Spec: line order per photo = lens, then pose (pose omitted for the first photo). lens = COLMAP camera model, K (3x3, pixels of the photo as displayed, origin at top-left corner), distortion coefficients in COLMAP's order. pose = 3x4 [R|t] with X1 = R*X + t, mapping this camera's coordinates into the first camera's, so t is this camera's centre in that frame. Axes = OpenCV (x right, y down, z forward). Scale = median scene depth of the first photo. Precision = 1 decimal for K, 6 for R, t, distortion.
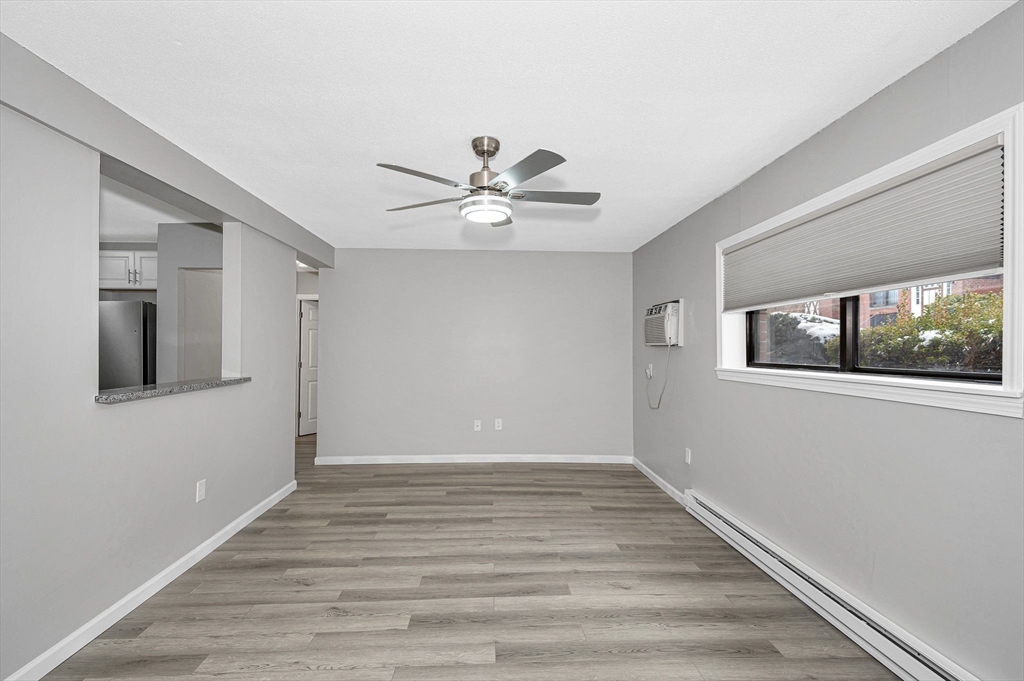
lens RADIAL K [[562.6, 0, 525.2], [0, 562.6, 346.3], [0, 0, 1]] dist [-0.001436, -0.001070]
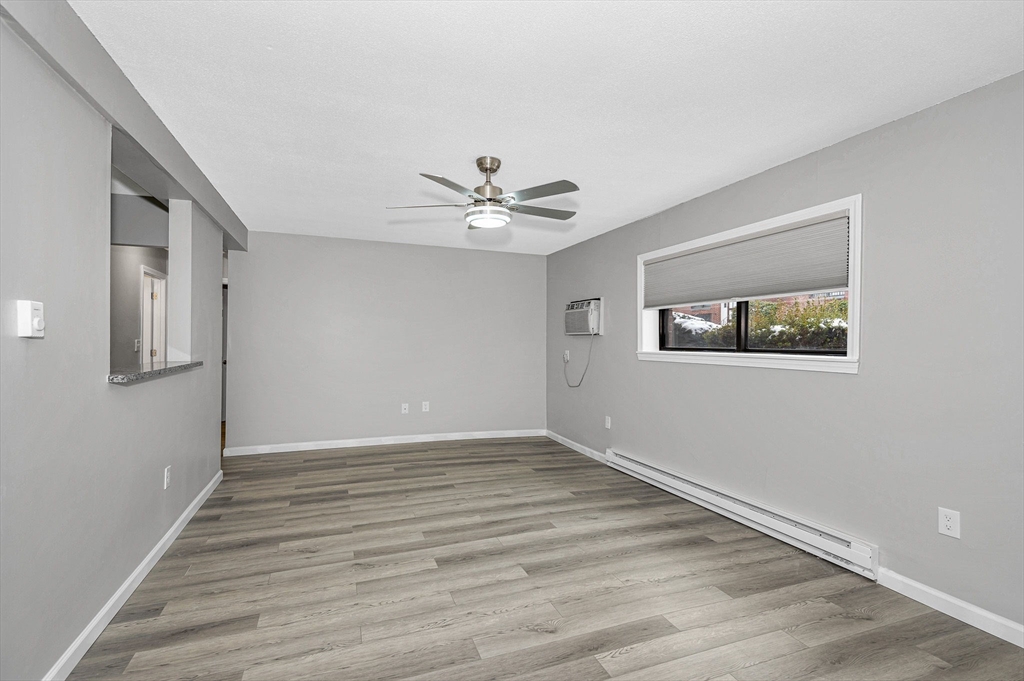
lens RADIAL K [[532.1, 0, 584.4], [0, 532.1, 342.2], [0, 0, 1]] dist [0.000408, -0.000947]
pose [[0.932380, 0.006496, 0.361422, -0.239764], [-0.008792, 0.999950, 0.004710, 0.013154], [-0.361373, -0.007569, 0.932390, -0.113232]]
